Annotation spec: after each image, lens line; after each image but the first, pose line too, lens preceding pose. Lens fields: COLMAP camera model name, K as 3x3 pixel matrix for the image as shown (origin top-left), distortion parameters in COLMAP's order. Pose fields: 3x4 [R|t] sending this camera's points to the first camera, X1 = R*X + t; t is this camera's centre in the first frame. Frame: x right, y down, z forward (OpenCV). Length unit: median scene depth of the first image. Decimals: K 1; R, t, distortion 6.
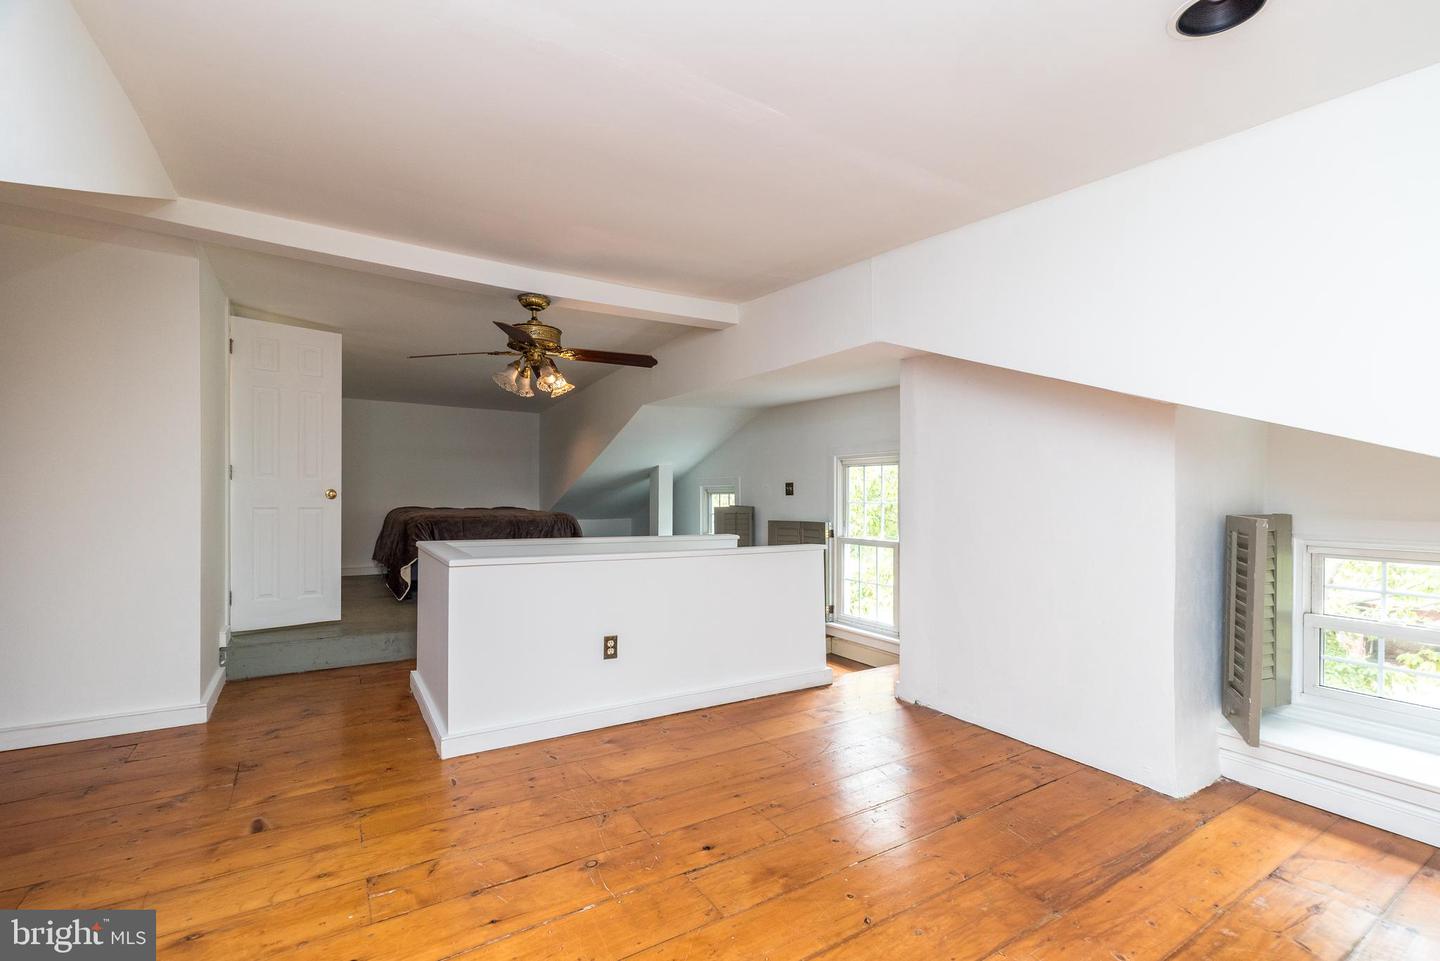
lens RADIAL K [[643.6, 0, 724.9], [0, 643.6, 482.9], [0, 0, 1]] dist [0.002918, -0.000750]
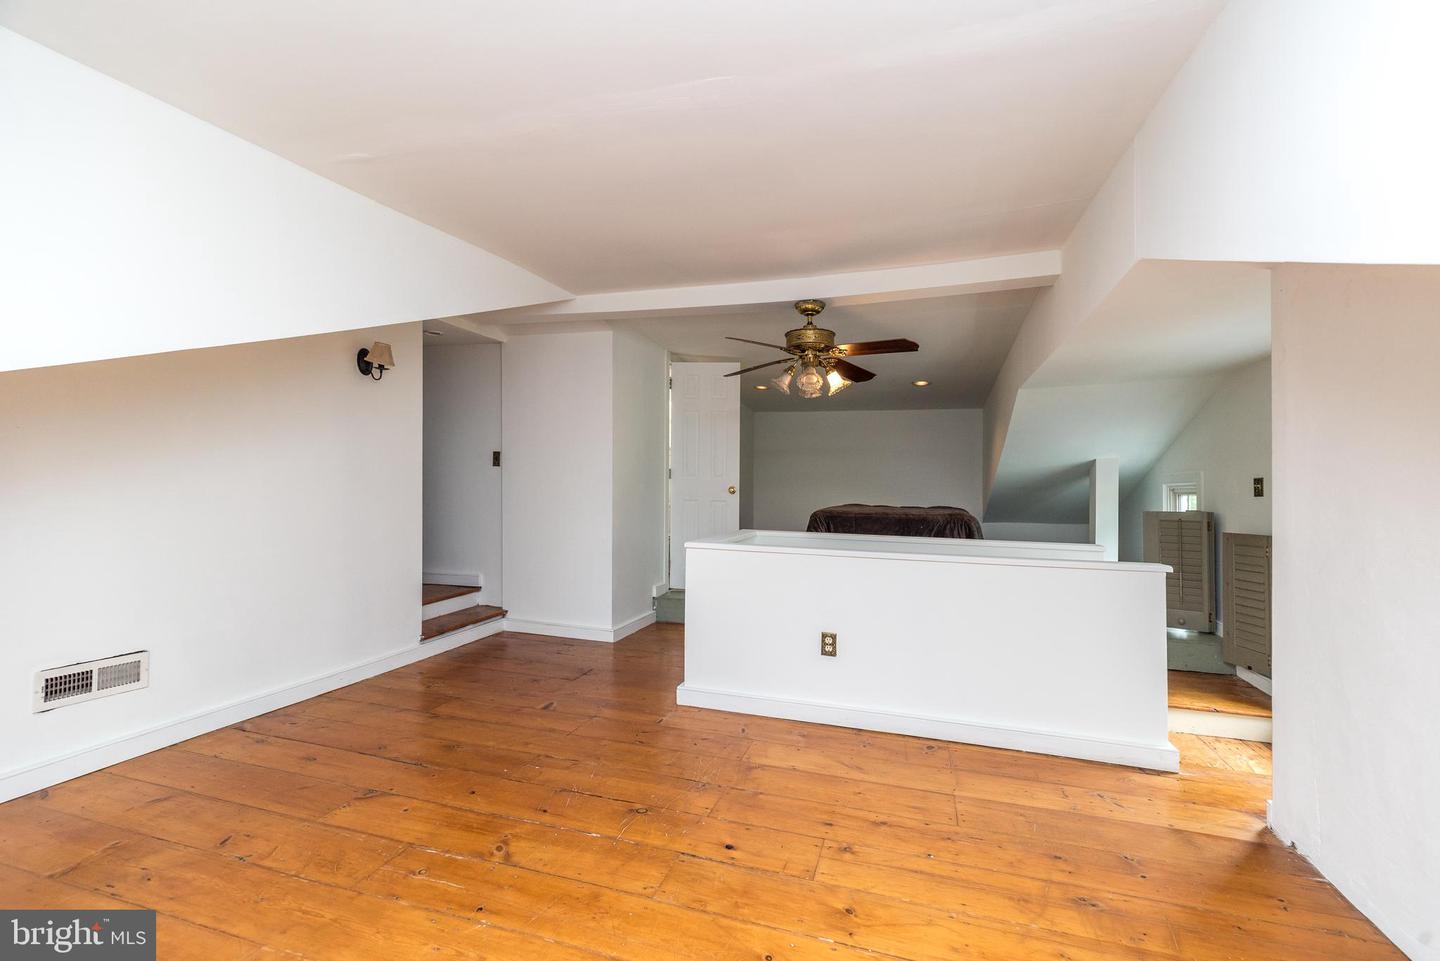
lens RADIAL K [[643.6, 0, 725.4], [0, 643.6, 483.3], [0, 0, 1]] dist [0.002918, -0.000750]
pose [[0.629217, -0.004643, -0.777216, 0.435377], [0.002566, 0.999989, -0.003896, 0.010672], [0.777225, 0.000457, 0.629222, 0.227161]]
